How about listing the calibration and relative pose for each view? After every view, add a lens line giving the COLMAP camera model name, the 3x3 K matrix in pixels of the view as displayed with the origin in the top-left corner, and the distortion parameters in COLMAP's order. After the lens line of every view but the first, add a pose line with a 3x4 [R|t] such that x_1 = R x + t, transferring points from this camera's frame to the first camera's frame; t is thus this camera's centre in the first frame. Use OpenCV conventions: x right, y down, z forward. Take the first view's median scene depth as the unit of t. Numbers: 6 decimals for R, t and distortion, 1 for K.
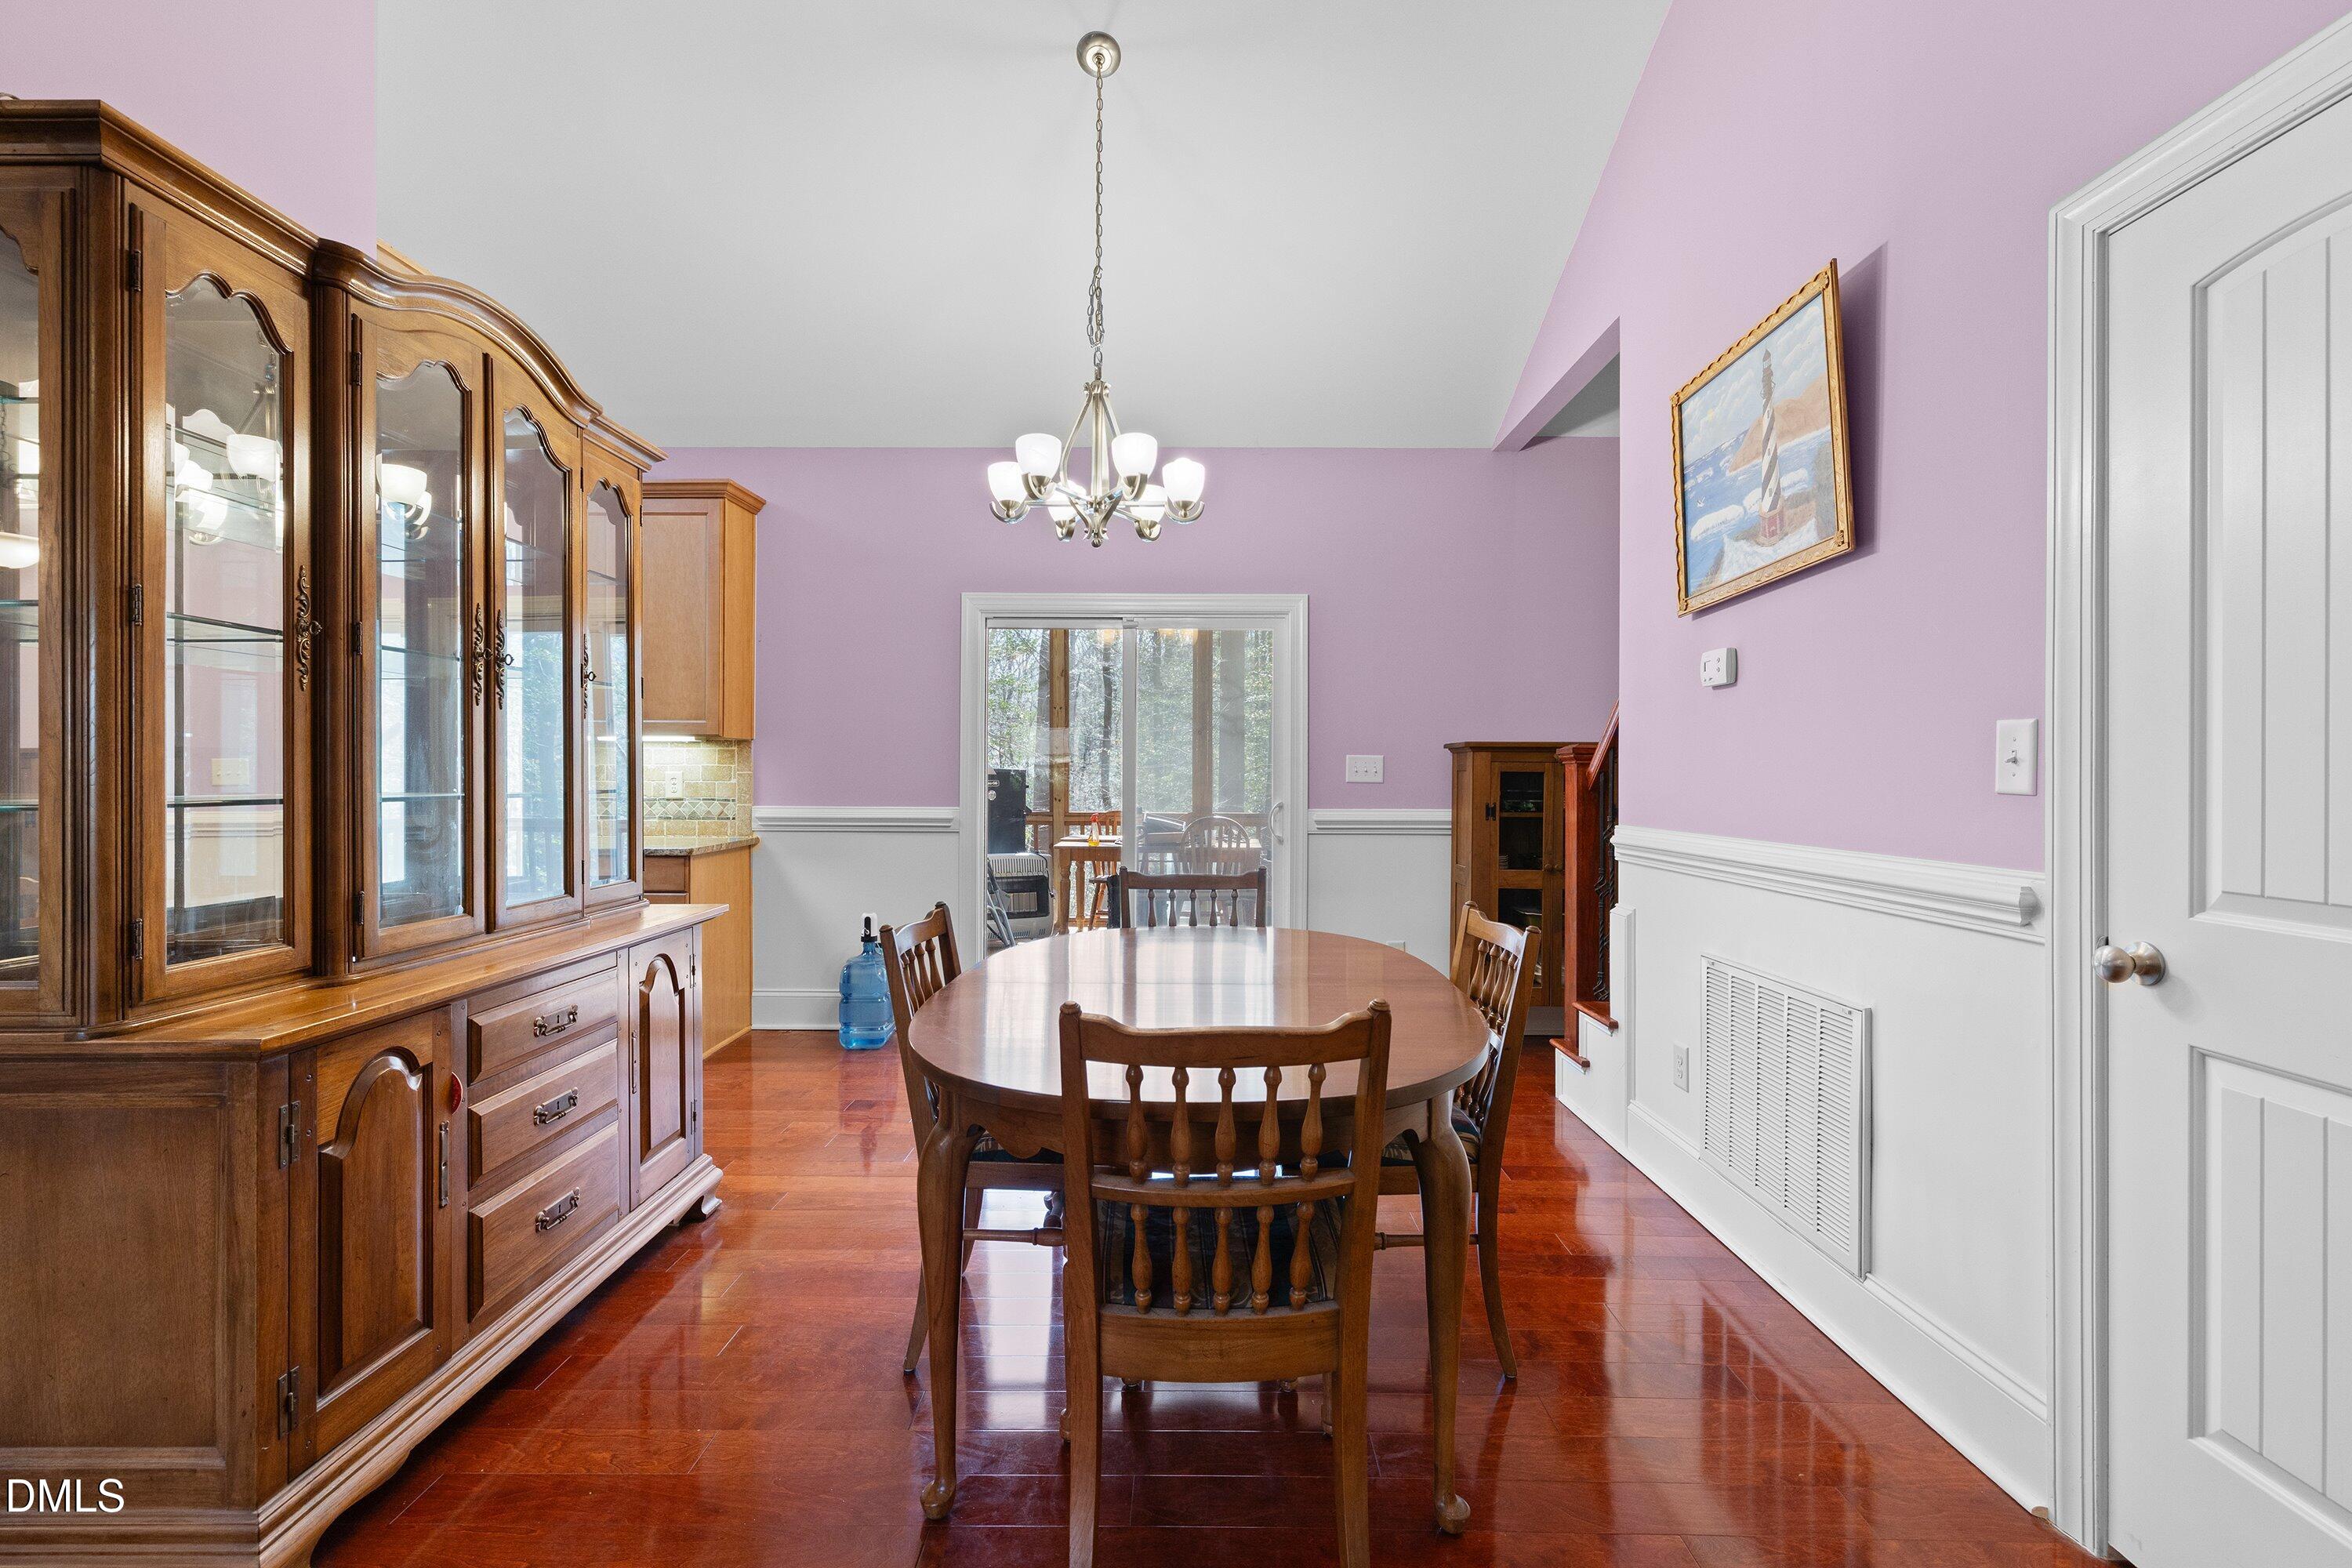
lens RADIAL K [[1008.6, 0, 1175.9], [0, 1008.6, 780.3], [0, 0, 1]] dist [0.002103, -0.000124]
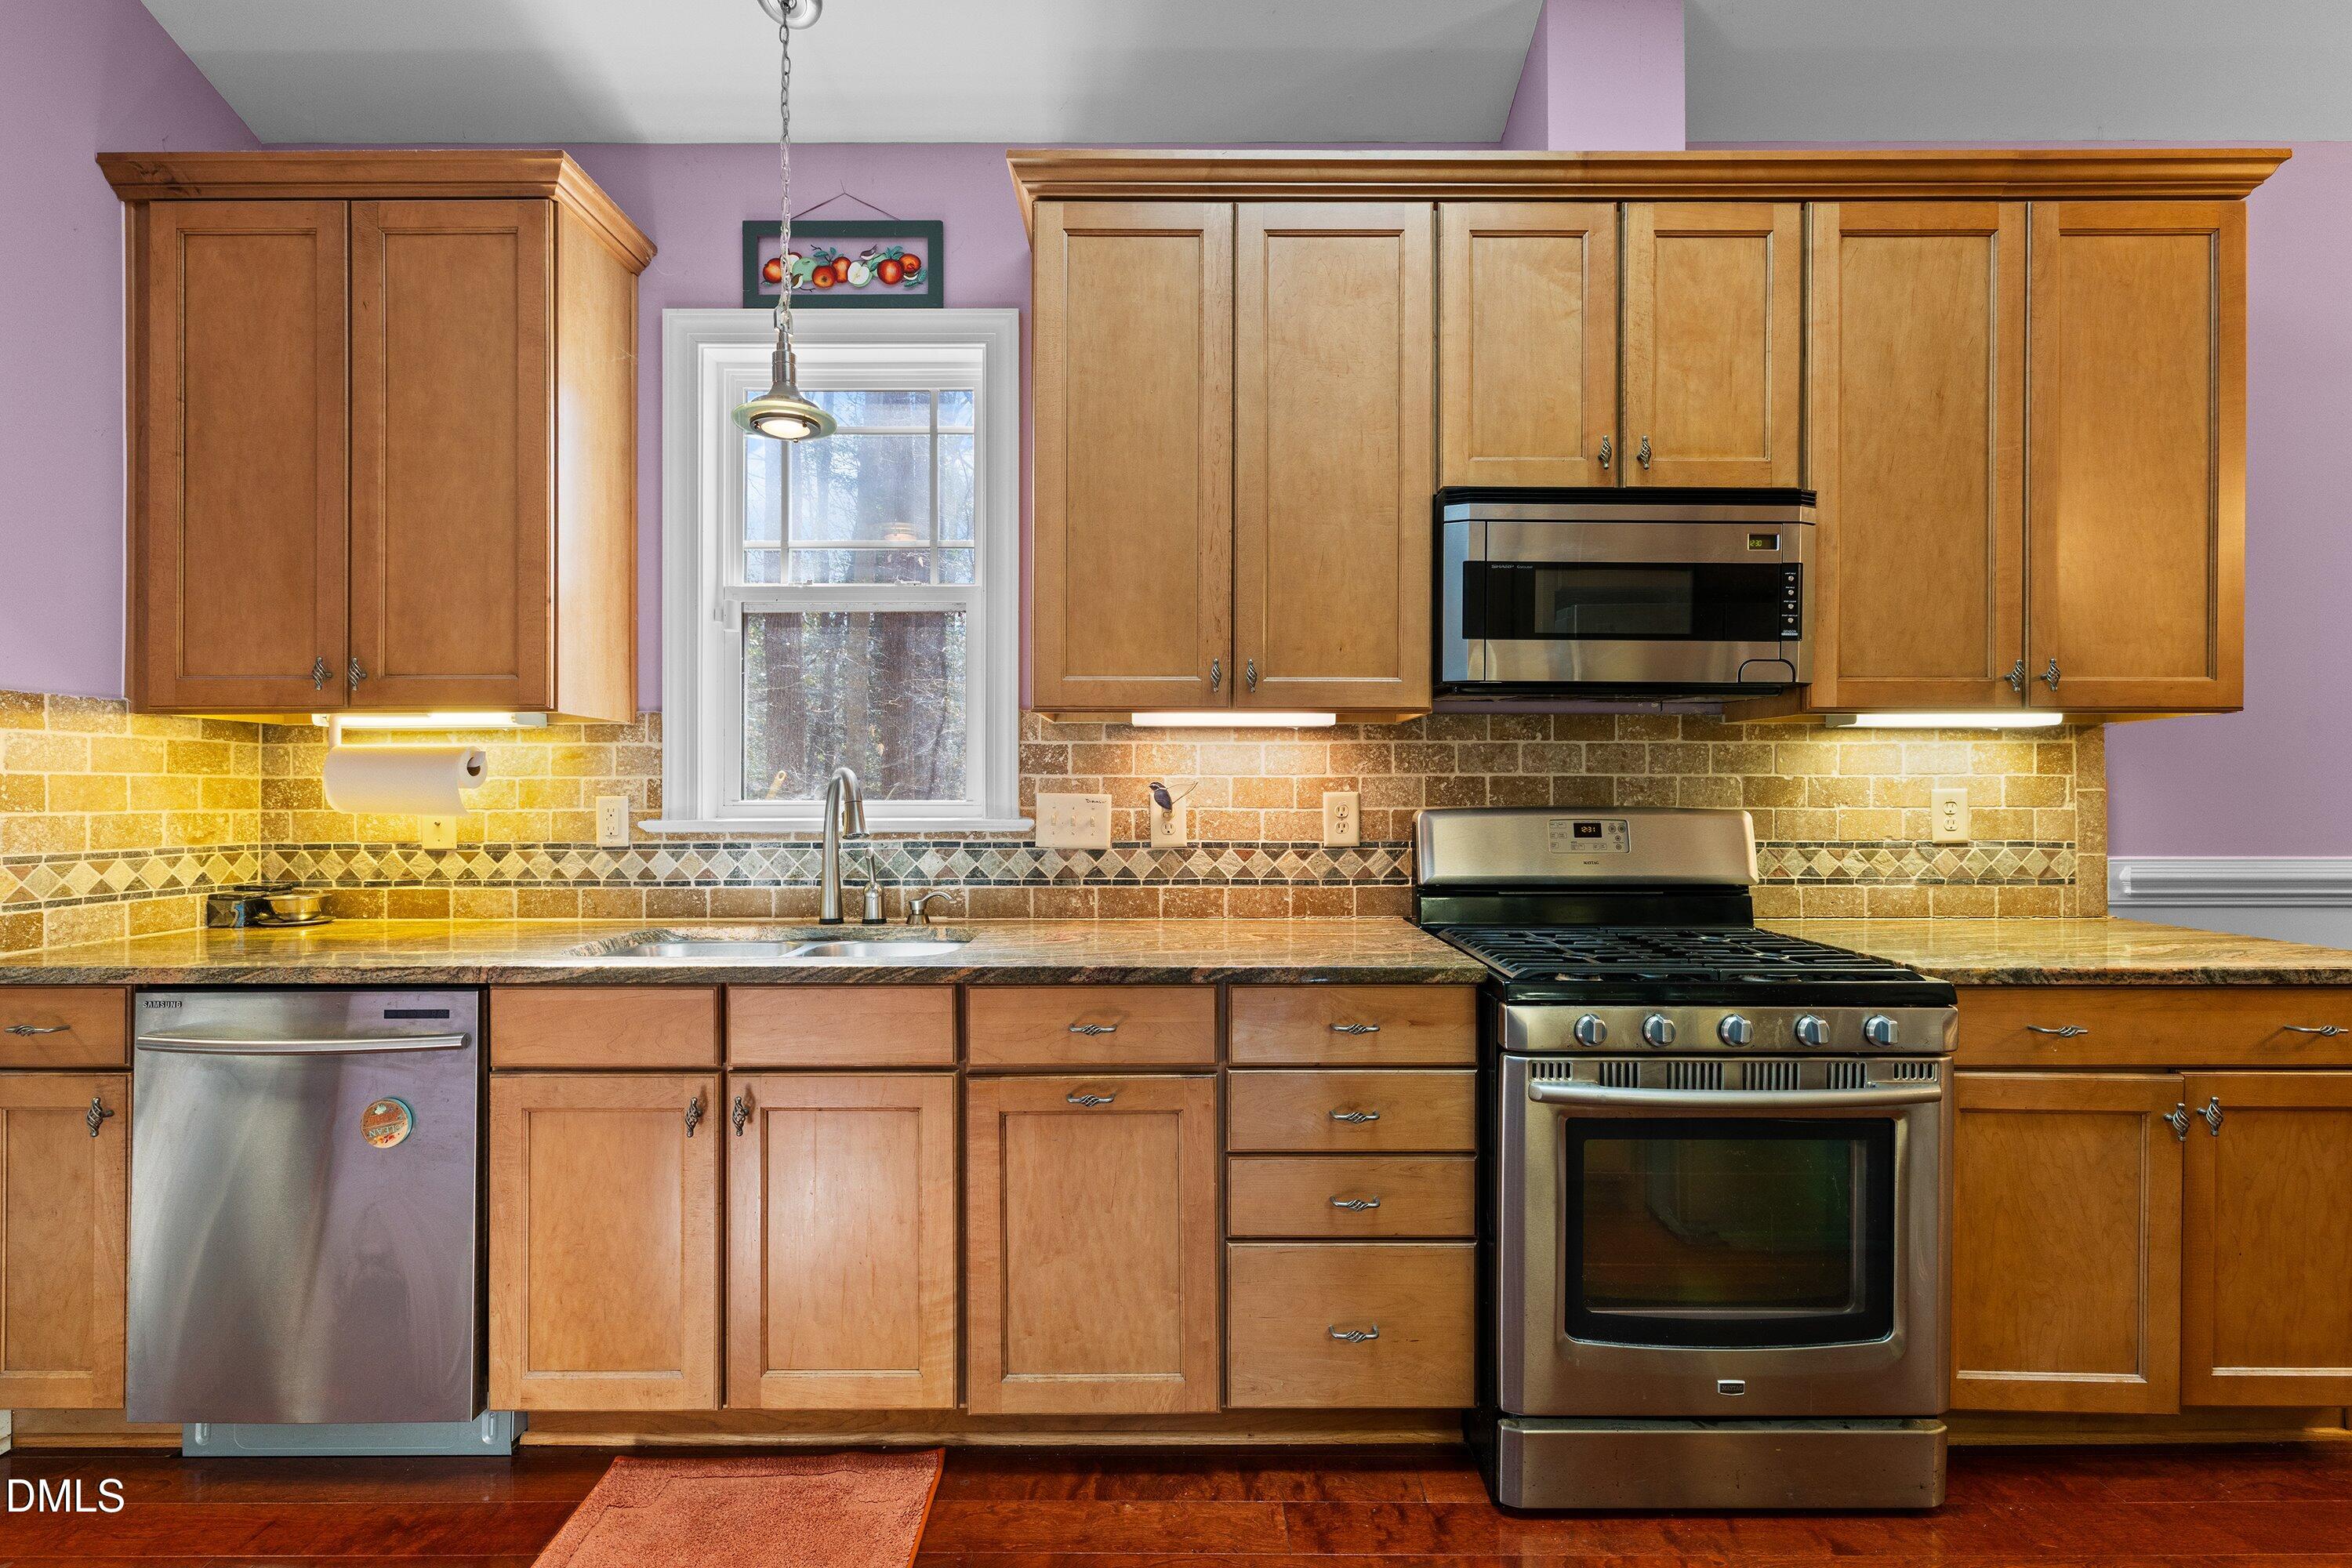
lens RADIAL K [[1008.6, 0, 1178.3], [0, 1008.6, 794.7], [0, 0, 1]] dist [0.002103, -0.000124]
pose [[0.999812, -0.004122, 0.018934, -1.845255], [0.004266, 0.999962, -0.007585, -0.006774], [-0.018902, 0.007665, 0.999792, 1.062419]]
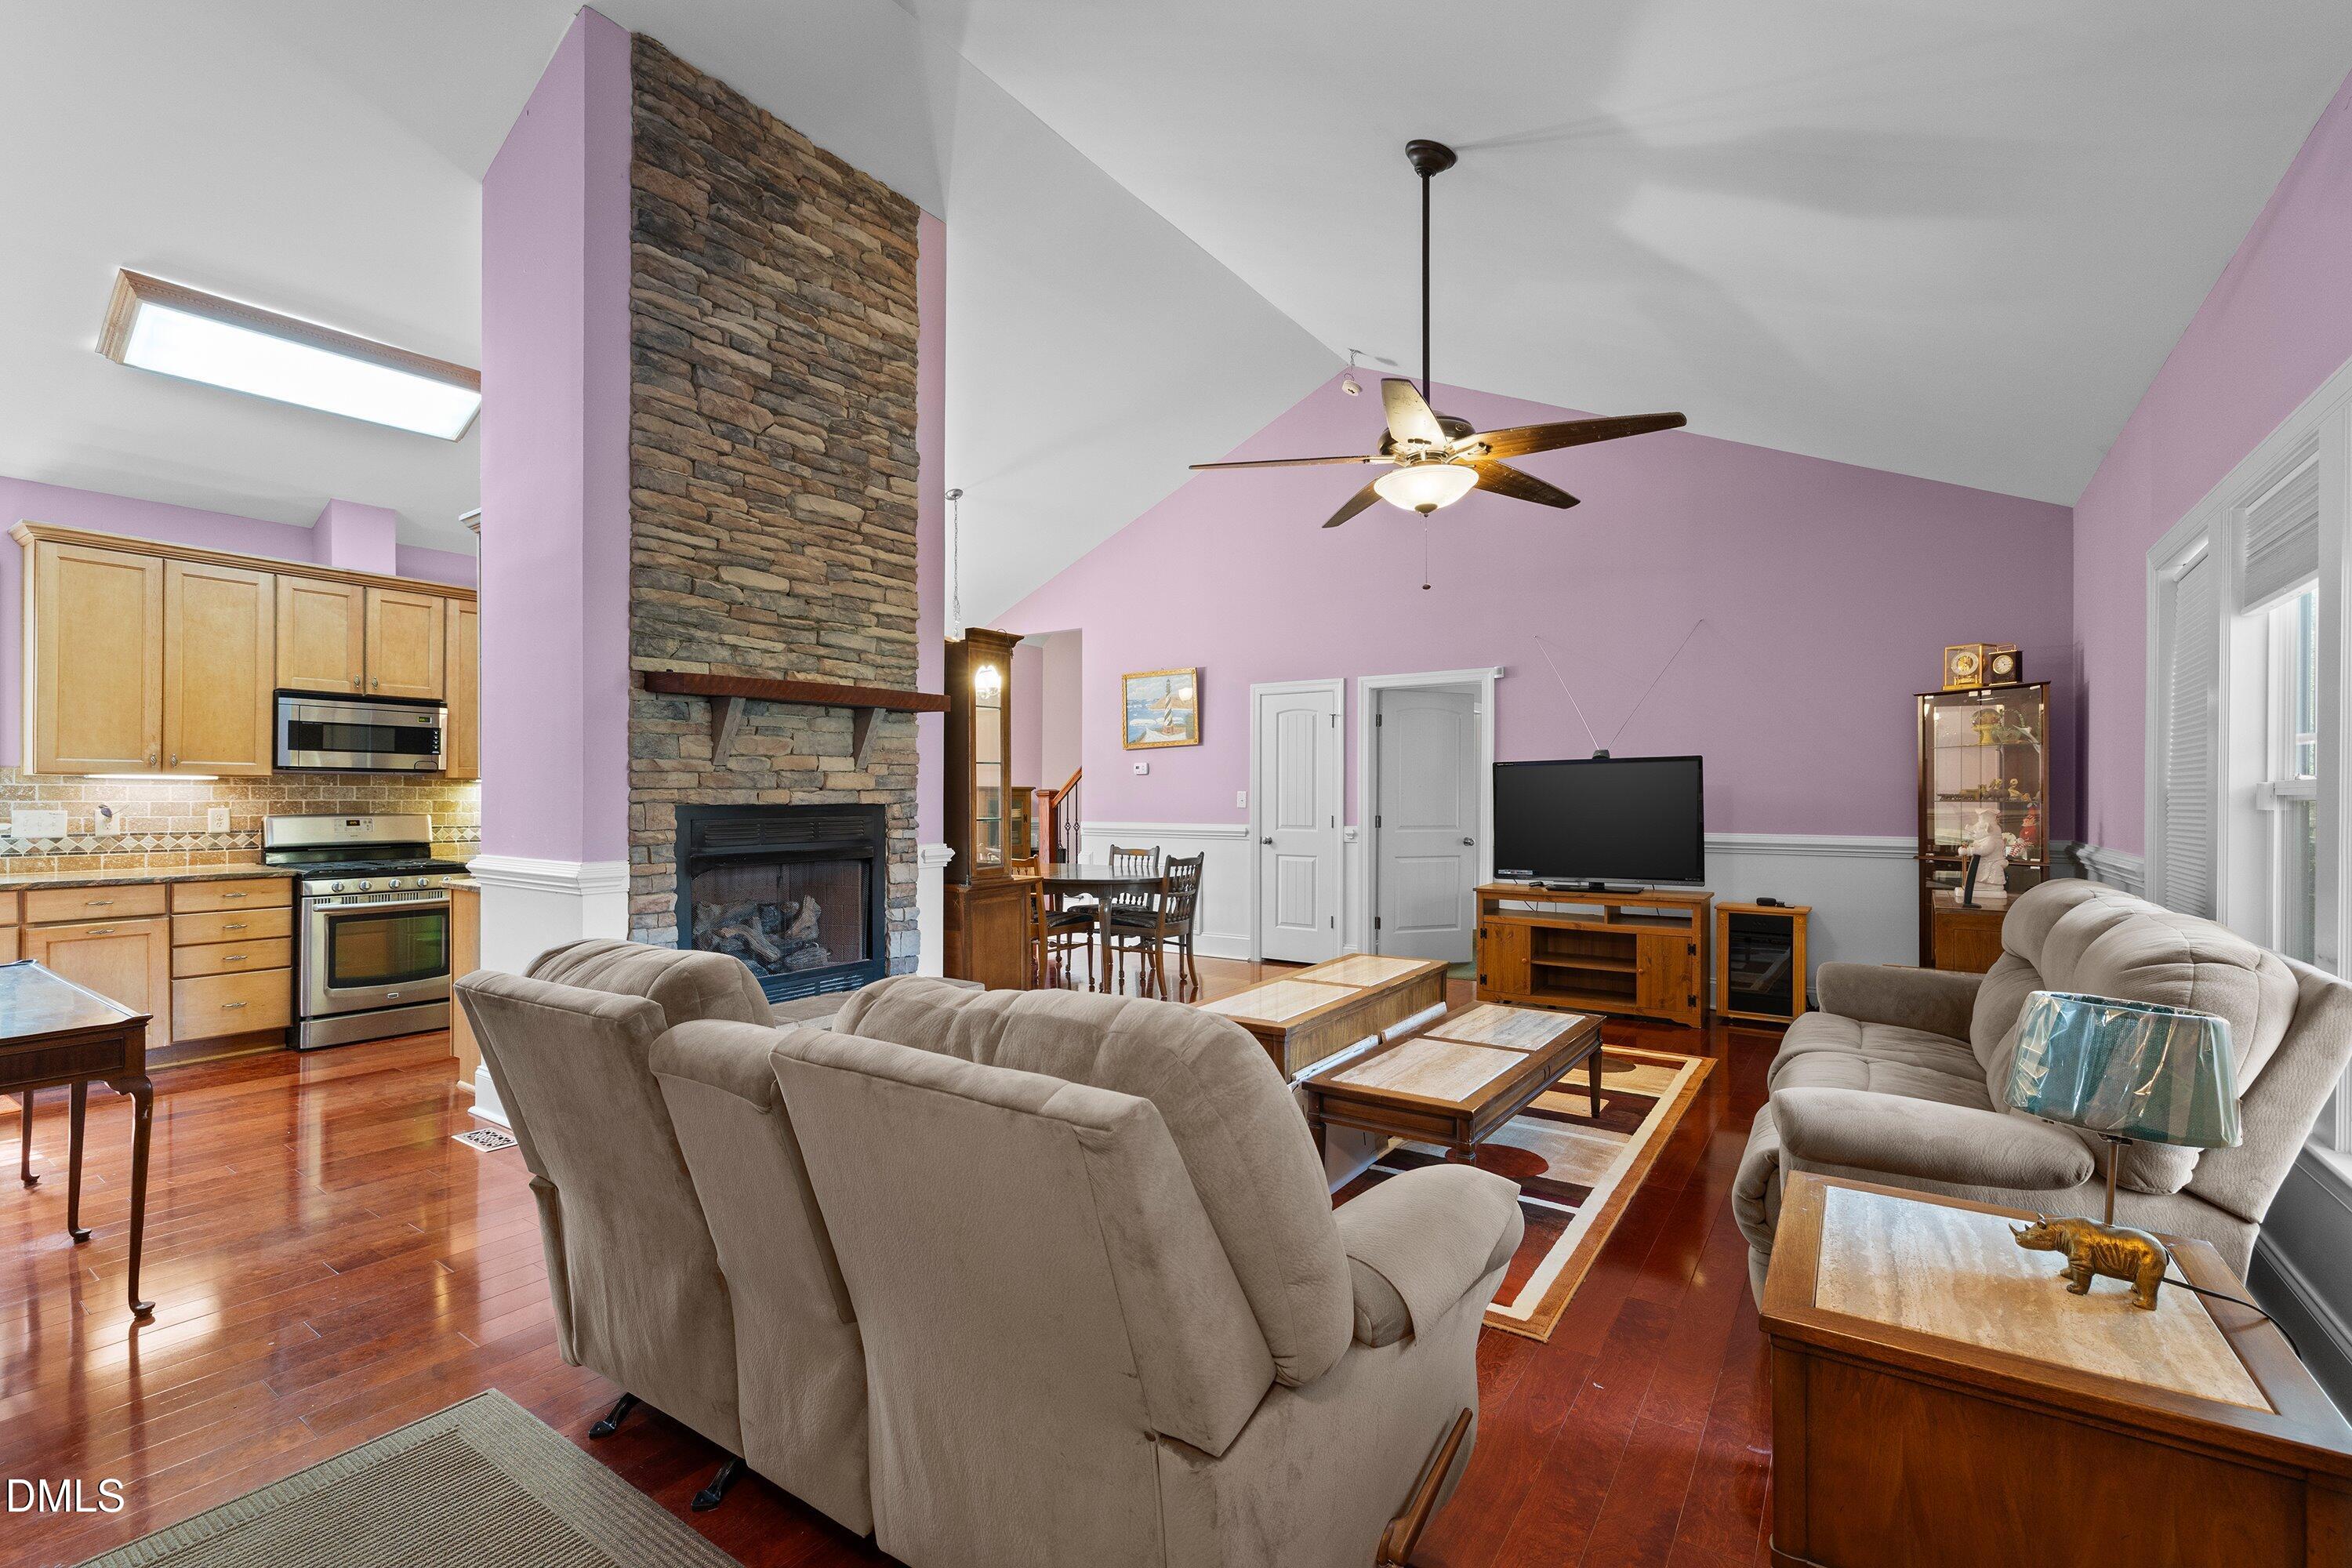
lens RADIAL K [[1008.6, 0, 1174.8], [0, 1008.6, 793.0], [0, 0, 1]] dist [0.002103, -0.000124]
pose [[0.543519, 0.000076, 0.839397, -2.389289], [0.007293, 0.999962, -0.004813, -0.024258], [-0.839365, 0.008737, 0.543498, -0.920629]]
